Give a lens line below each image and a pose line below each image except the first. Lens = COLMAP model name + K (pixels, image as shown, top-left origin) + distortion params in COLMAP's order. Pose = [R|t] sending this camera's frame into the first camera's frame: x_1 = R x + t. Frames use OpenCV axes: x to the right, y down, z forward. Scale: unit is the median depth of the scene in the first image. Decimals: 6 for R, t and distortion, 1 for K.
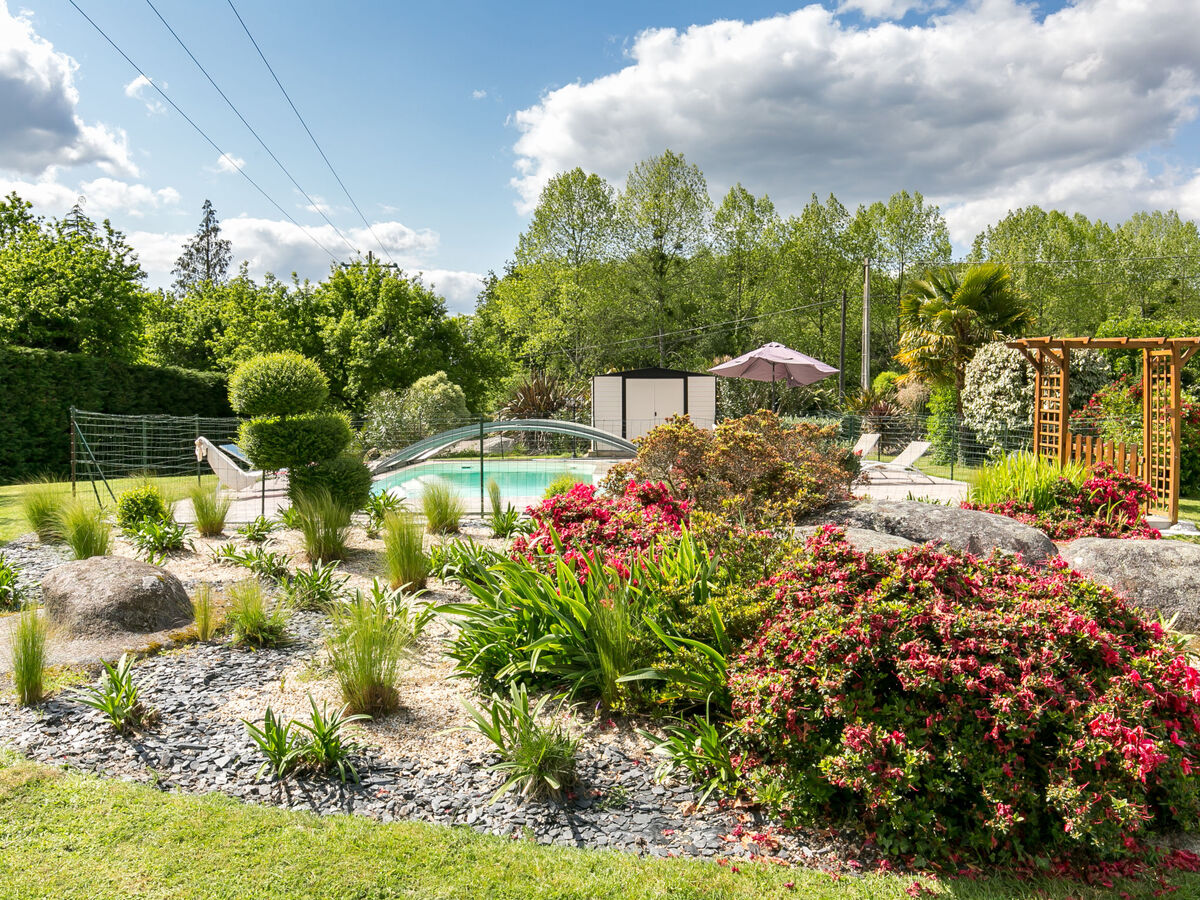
lens RADIAL K [[1012.3, 0, 600.0], [0, 1012.3, 450.0], [0, 0, 1]] dist [0.004867, 0.013576]
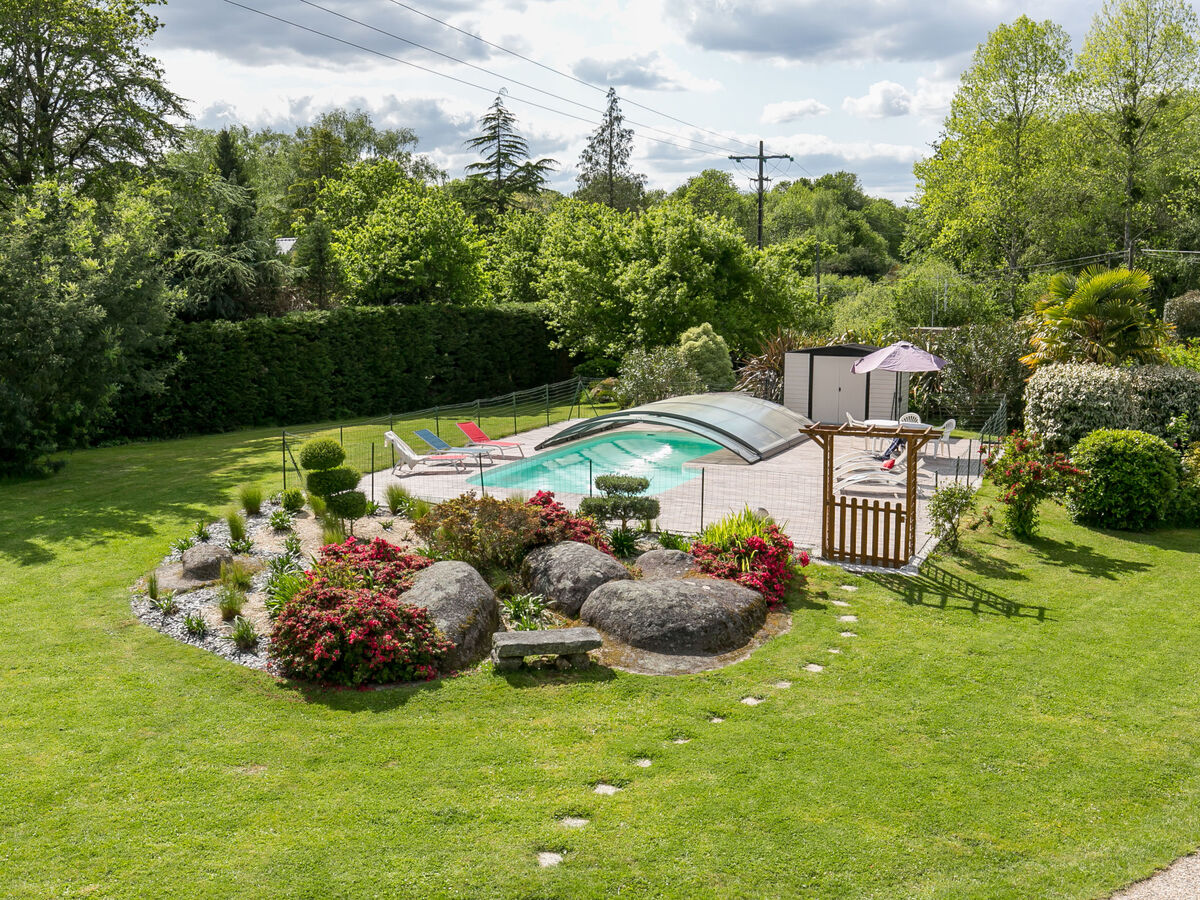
lens RADIAL K [[1281.2, 0, 600.0], [0, 1281.2, 450.0], [0, 0, 1]] dist [0.015051, 0.003860]
pose [[0.896387, 0.070292, -0.437664, 0.156252], [-0.020382, 0.992839, 0.117712, -0.046400], [0.442804, -0.096595, 0.891400, -0.121683]]
